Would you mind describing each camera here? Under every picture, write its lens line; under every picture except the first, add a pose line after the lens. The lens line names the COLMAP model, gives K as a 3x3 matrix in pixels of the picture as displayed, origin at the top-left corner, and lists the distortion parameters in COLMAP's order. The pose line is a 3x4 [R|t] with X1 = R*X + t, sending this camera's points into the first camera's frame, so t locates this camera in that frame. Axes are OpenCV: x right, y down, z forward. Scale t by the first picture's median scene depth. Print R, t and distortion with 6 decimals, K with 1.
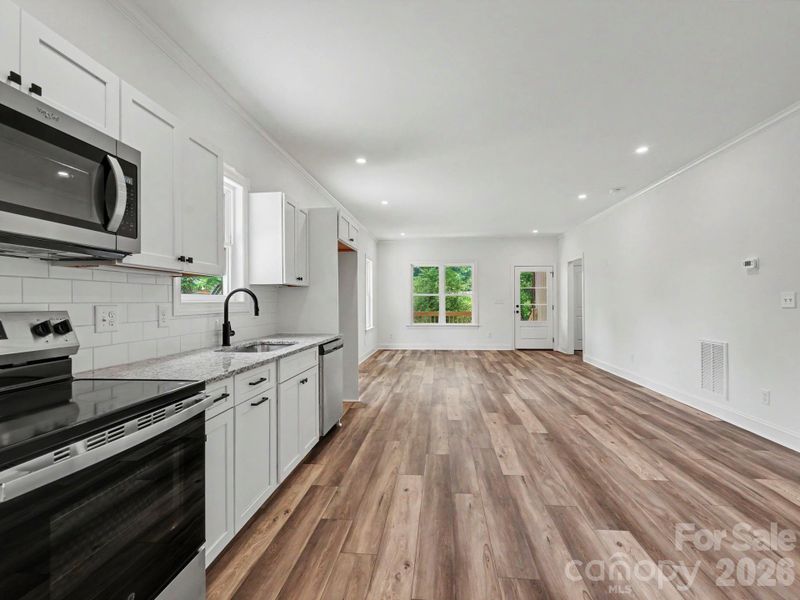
lens RADIAL K [[391.8, 0, 400.6], [0, 391.8, 299.3], [0, 0, 1]] dist [0.000829, -0.000252]
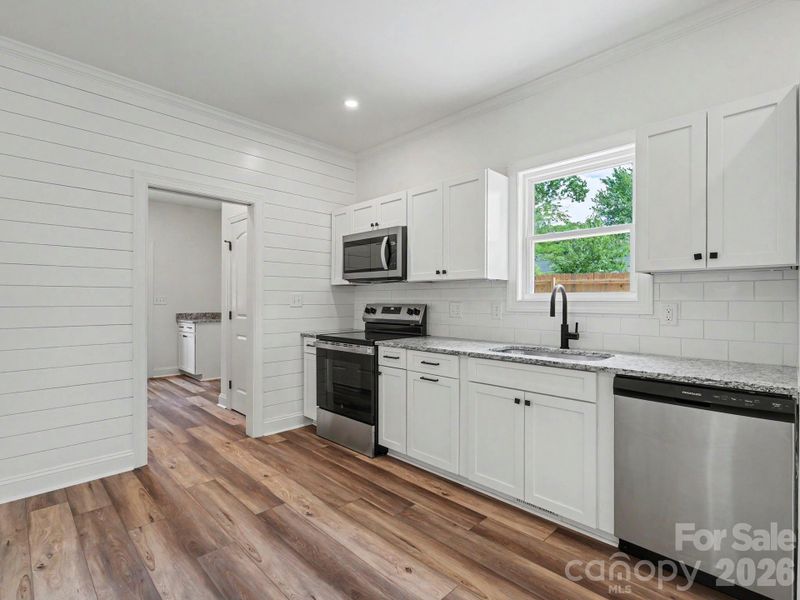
lens RADIAL K [[391.8, 0, 400.4], [0, 391.8, 301.5], [0, 0, 1]] dist [0.000829, -0.000252]
pose [[-0.627485, 0.007647, -0.778591, 0.719577], [0.005757, 0.999970, 0.005181, 0.002365], [0.778607, -0.001232, -0.627511, 1.815165]]
